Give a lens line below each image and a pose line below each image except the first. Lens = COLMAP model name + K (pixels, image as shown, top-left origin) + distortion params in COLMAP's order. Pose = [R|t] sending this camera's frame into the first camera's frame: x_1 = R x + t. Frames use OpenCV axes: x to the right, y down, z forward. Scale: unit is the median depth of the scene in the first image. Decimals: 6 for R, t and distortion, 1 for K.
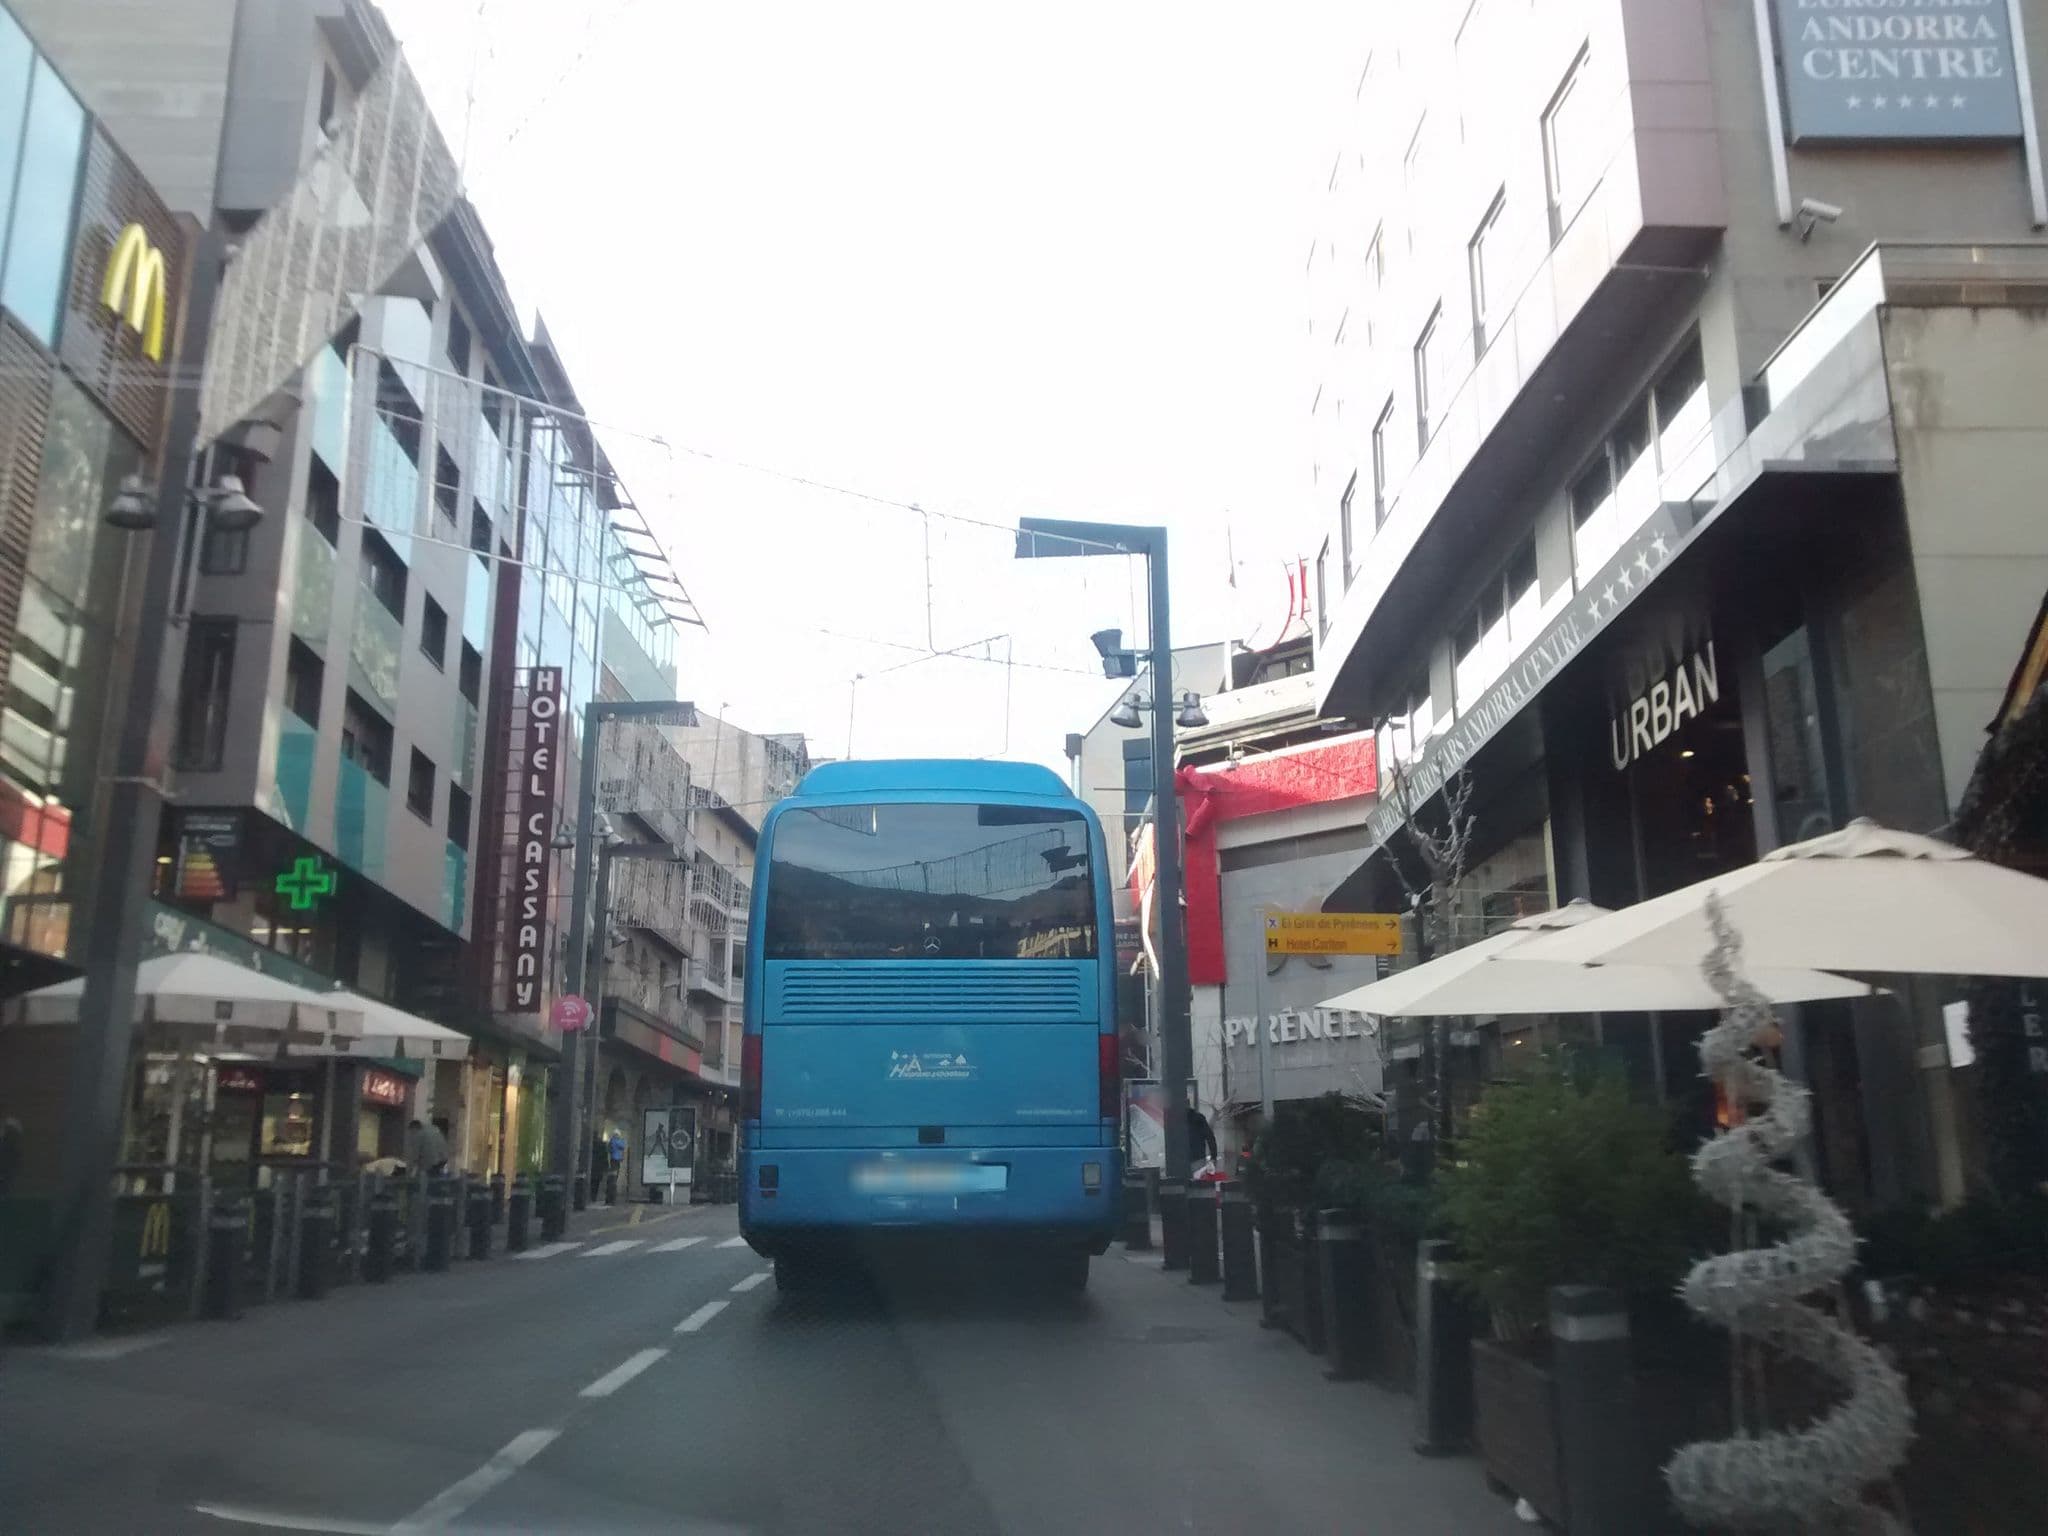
lens RADIAL K [[1631.8, 0, 1024.0], [0, 1631.8, 768.0], [0, 0, 1]] dist [0.002565, 0.000714]
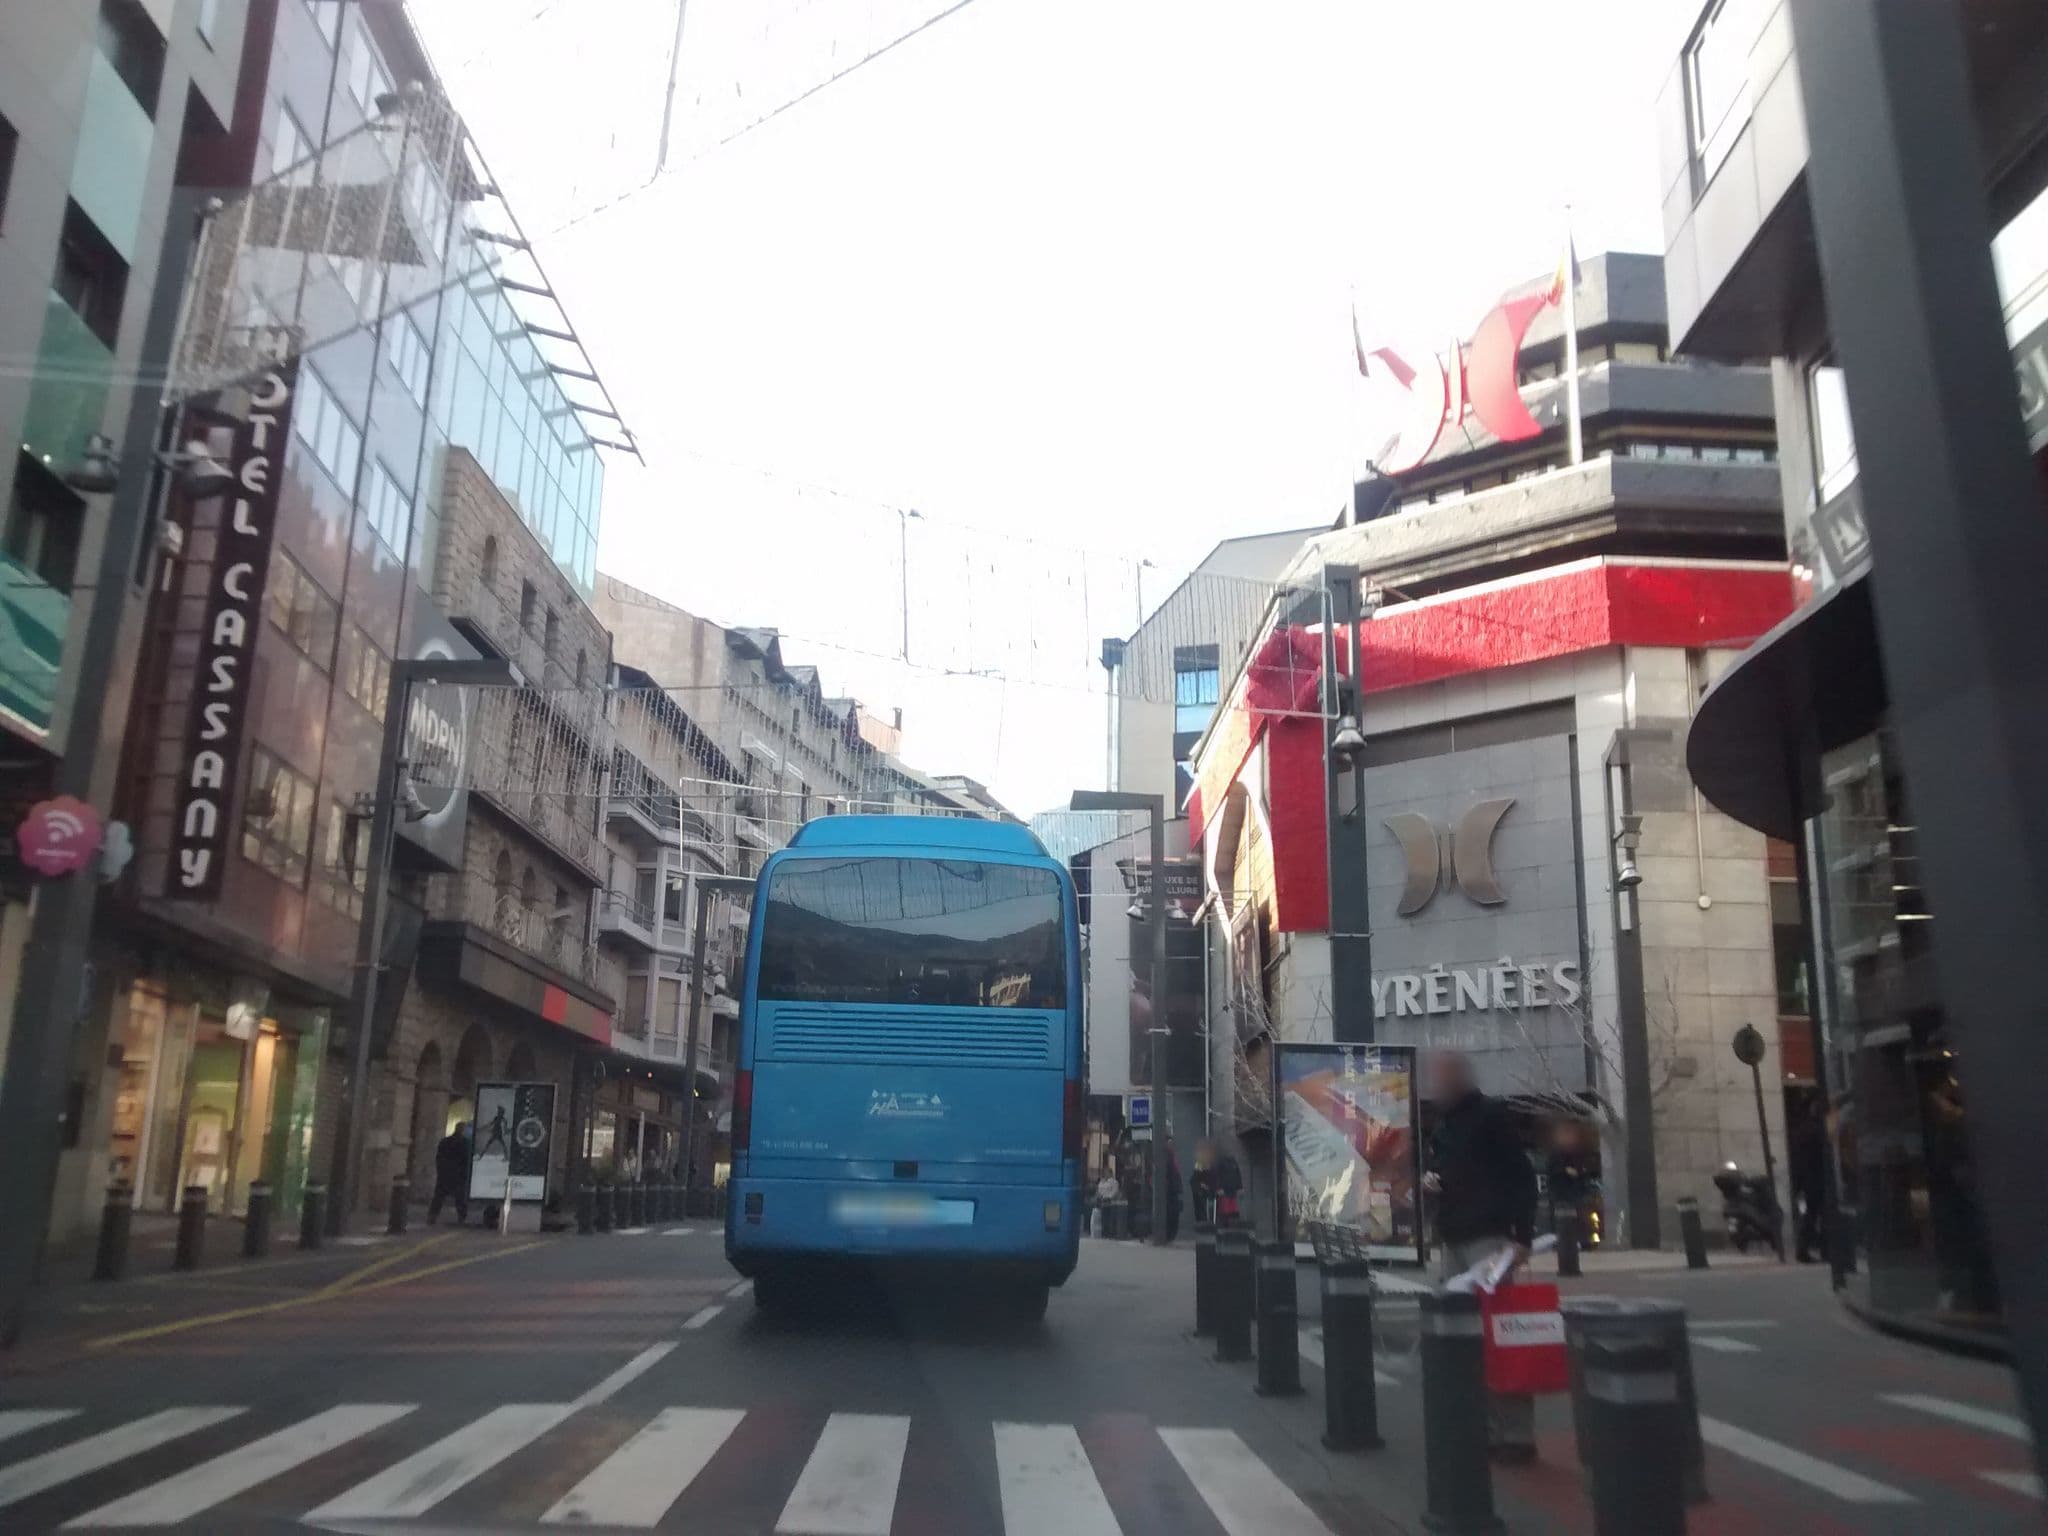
lens RADIAL K [[1692.5, 0, 1024.0], [0, 1692.5, 768.0], [0, 0, 1]] dist [0.007450, -0.174264]
pose [[0.999674, 0.024545, -0.007020, -0.010402], [-0.024478, 0.999655, 0.009482, 0.060784], [0.007250, -0.009307, 0.999930, 0.281333]]
